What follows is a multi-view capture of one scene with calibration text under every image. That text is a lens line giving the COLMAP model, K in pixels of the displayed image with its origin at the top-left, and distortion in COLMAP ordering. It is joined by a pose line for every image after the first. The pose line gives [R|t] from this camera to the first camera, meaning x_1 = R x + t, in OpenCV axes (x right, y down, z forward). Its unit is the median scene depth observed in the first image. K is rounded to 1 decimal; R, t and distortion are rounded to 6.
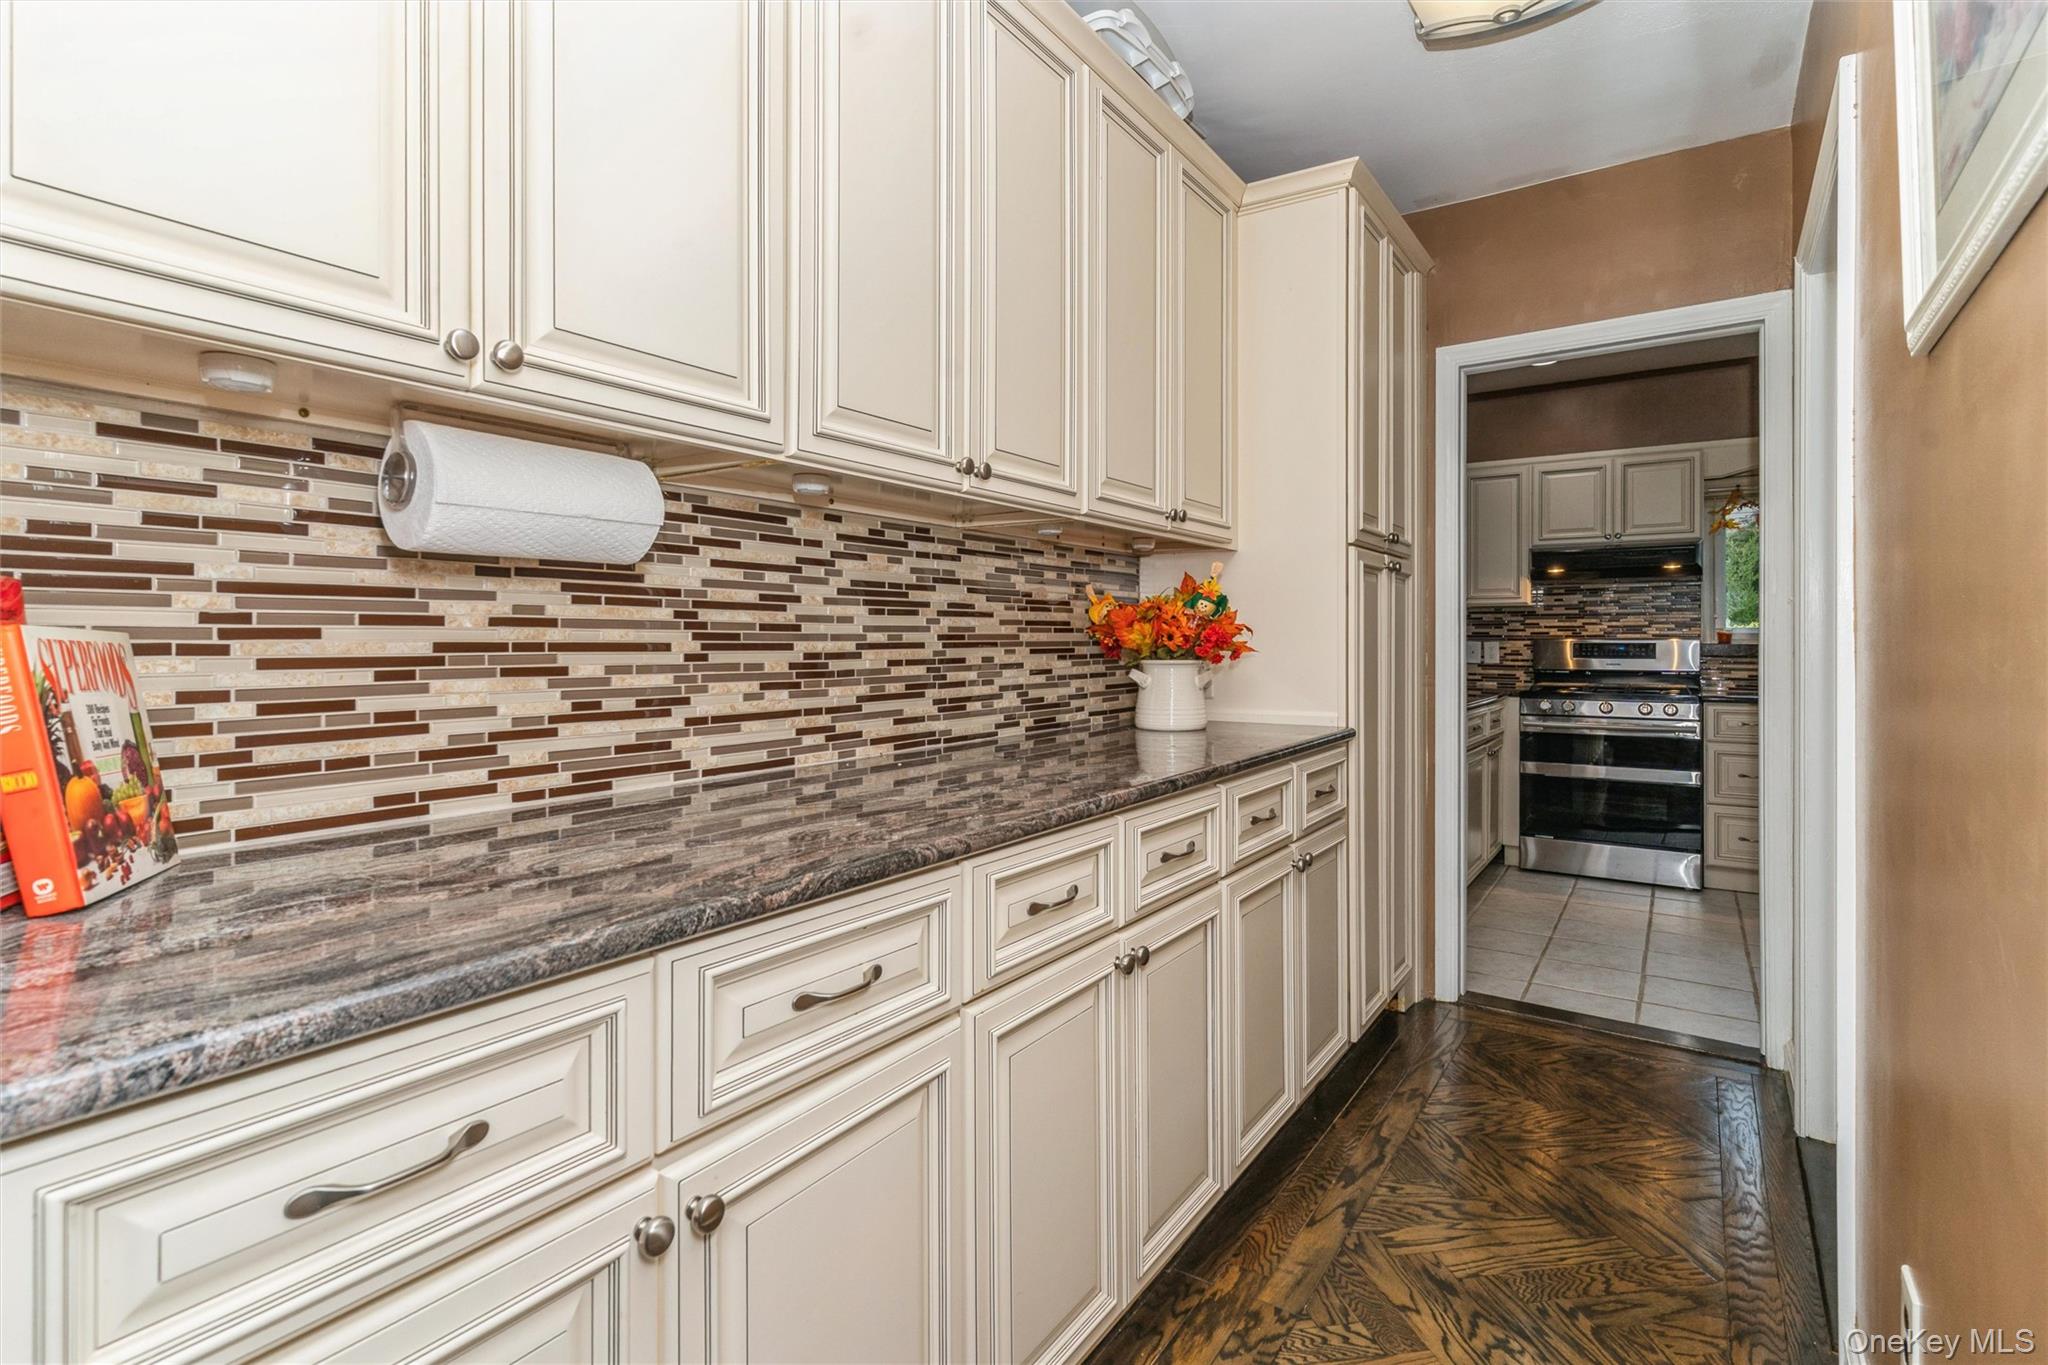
lens RADIAL K [[976.9, 0, 1012.6], [0, 976.9, 638.7], [0, 0, 1]] dist [0.006328, -0.002234]
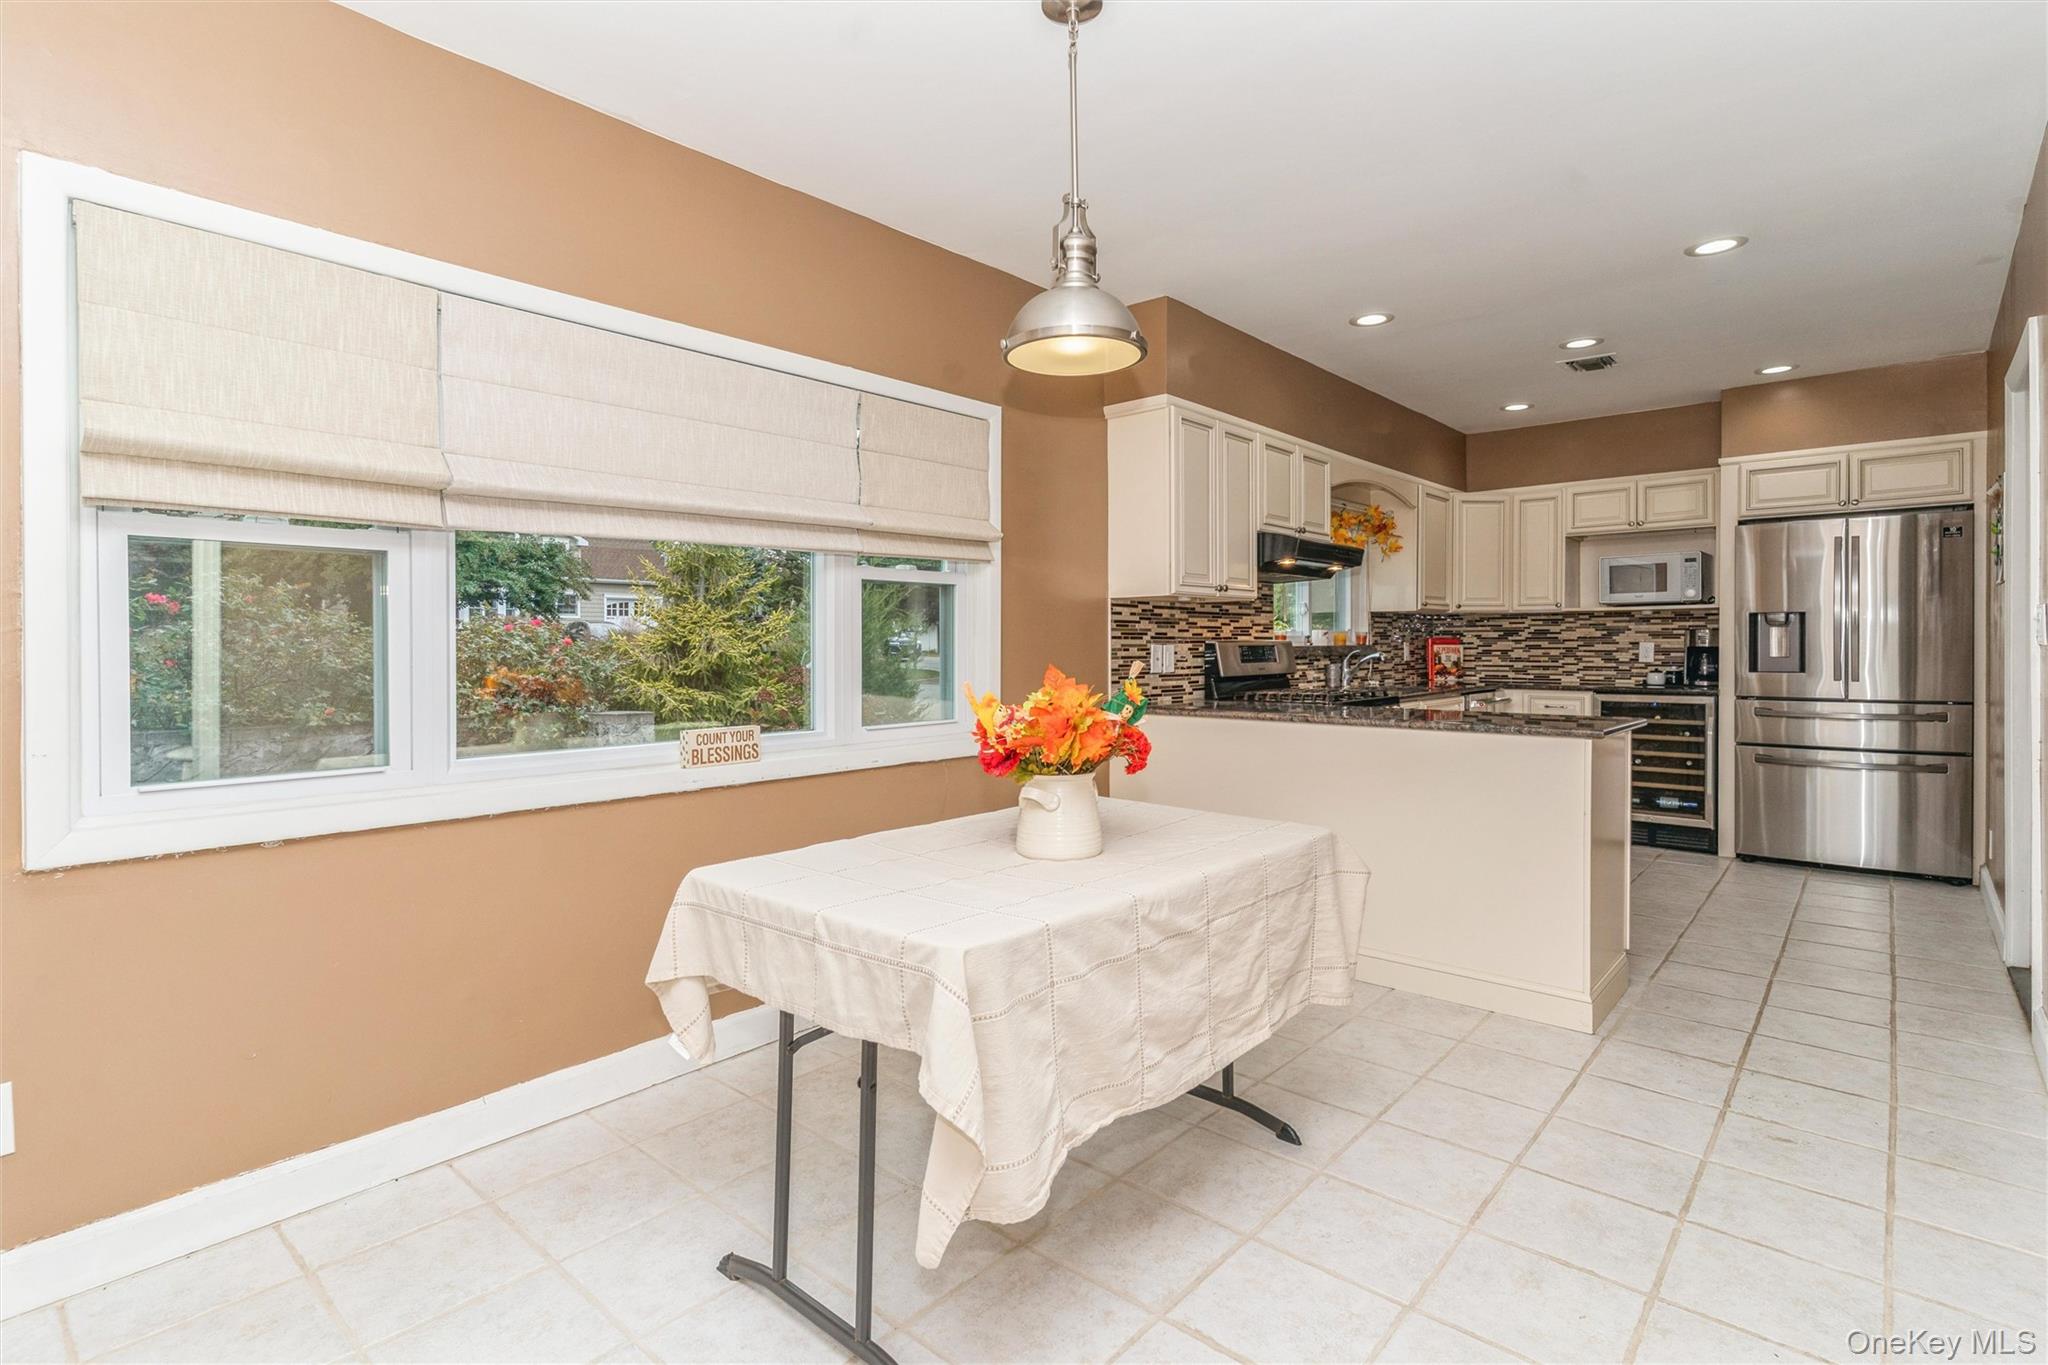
lens RADIAL K [[976.9, 0, 1033.9], [0, 976.9, 657.7], [0, 0, 1]] dist [0.006328, -0.002234]
pose [[0.113738, -0.007817, 0.993480, -0.305634], [0.012447, 0.999902, 0.006442, 0.007172], [-0.993433, 0.011633, 0.113824, 1.062378]]
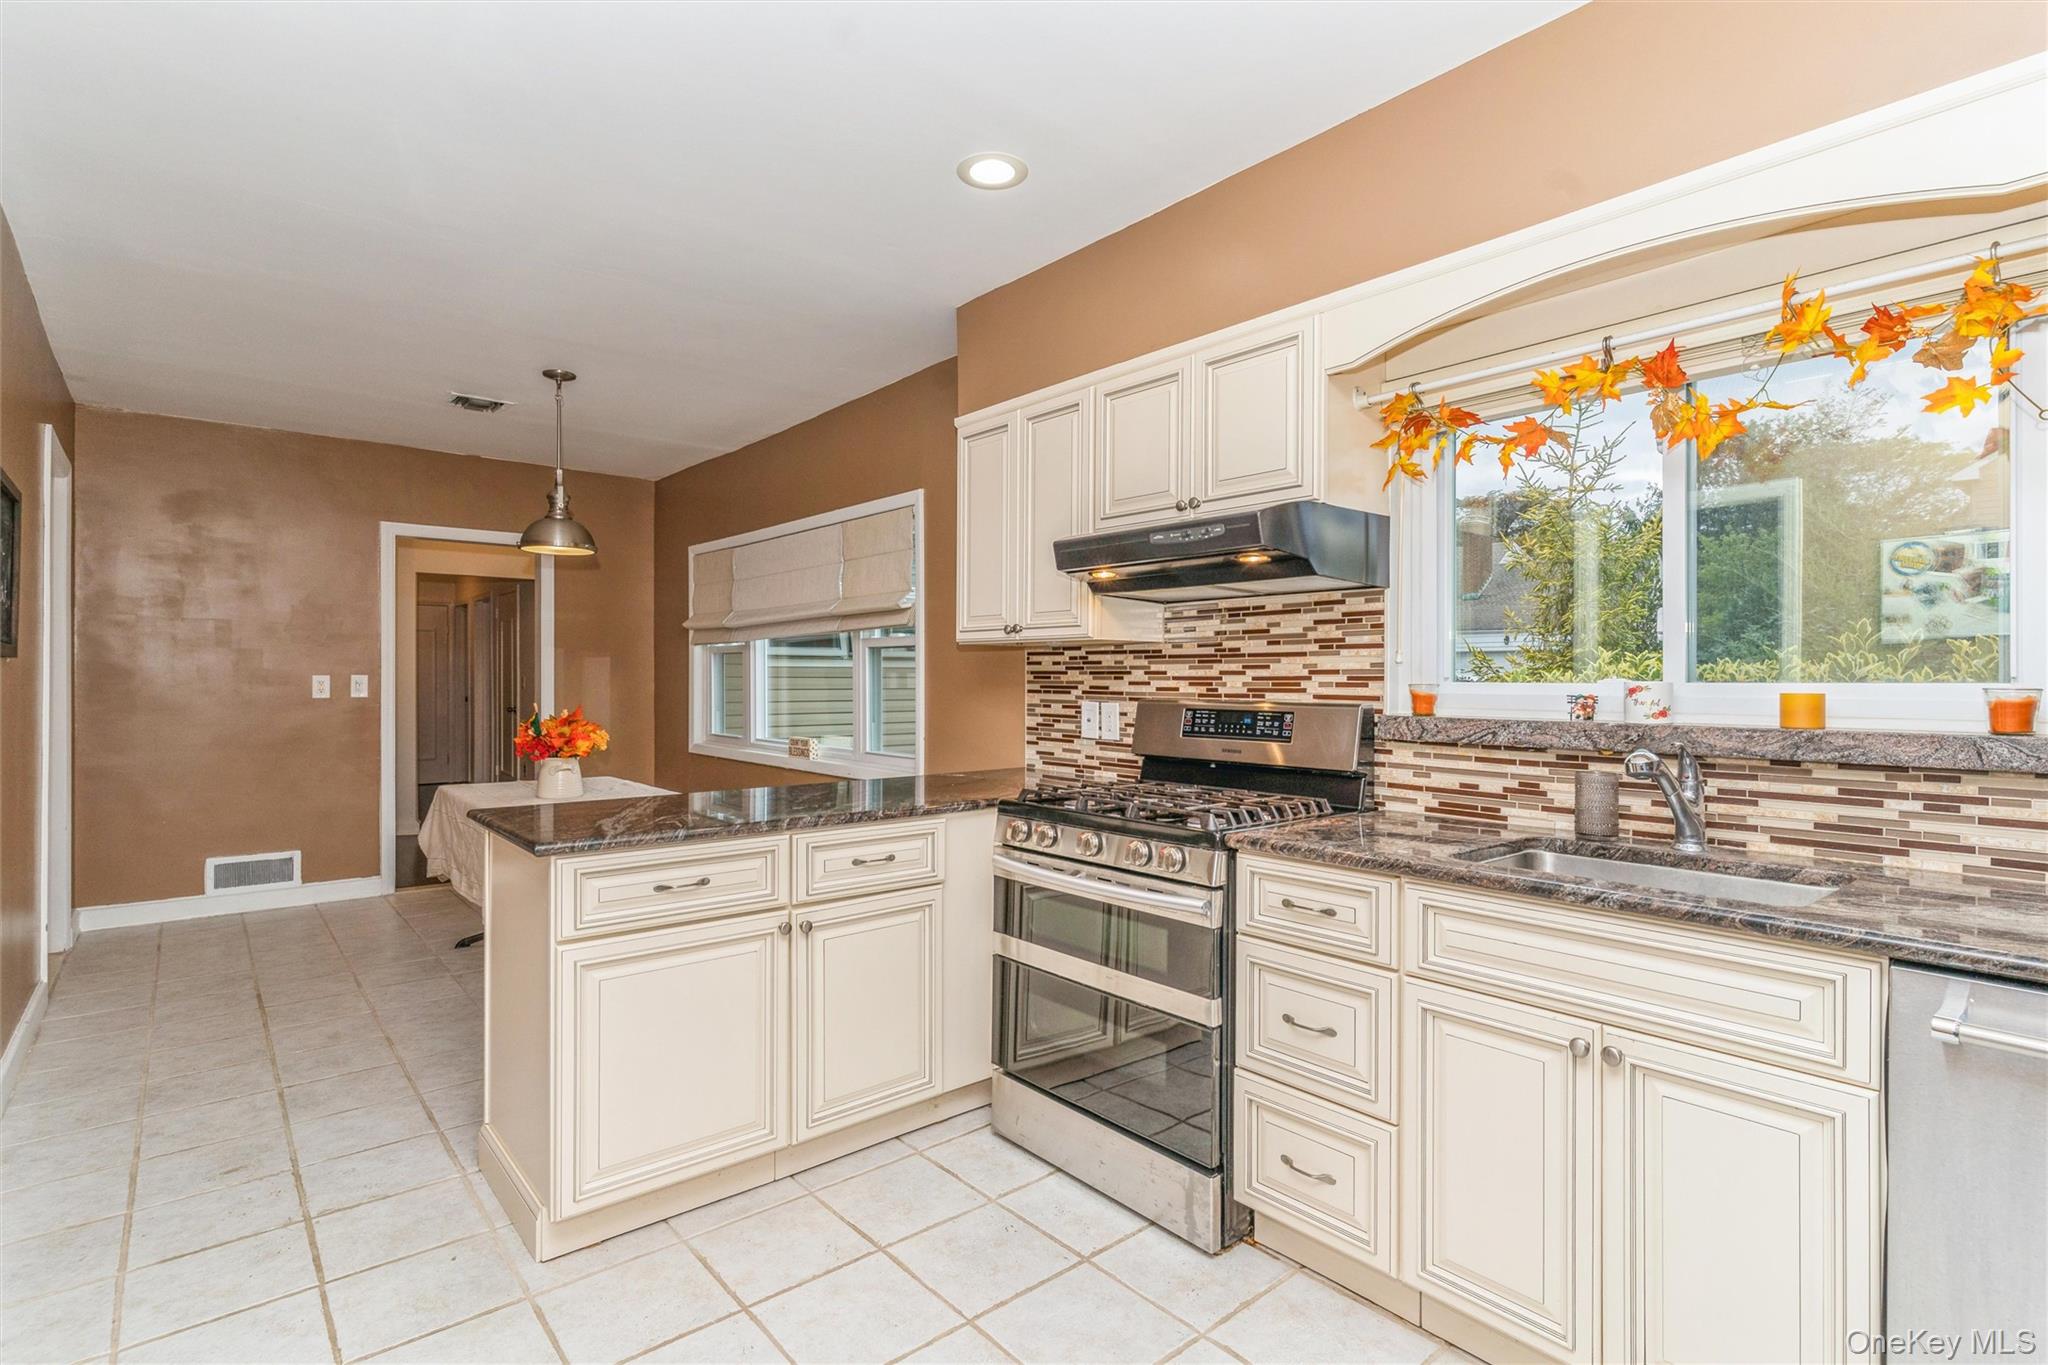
lens RADIAL K [[976.9, 0, 1026.6], [0, 976.9, 679.3], [0, 0, 1]] dist [0.006328, -0.002234]
pose [[0.967495, 0.006652, -0.252804, 0.612871], [-0.007099, 0.999974, -0.000857, -0.010294], [0.252792, 0.002624, 0.967517, 0.448291]]
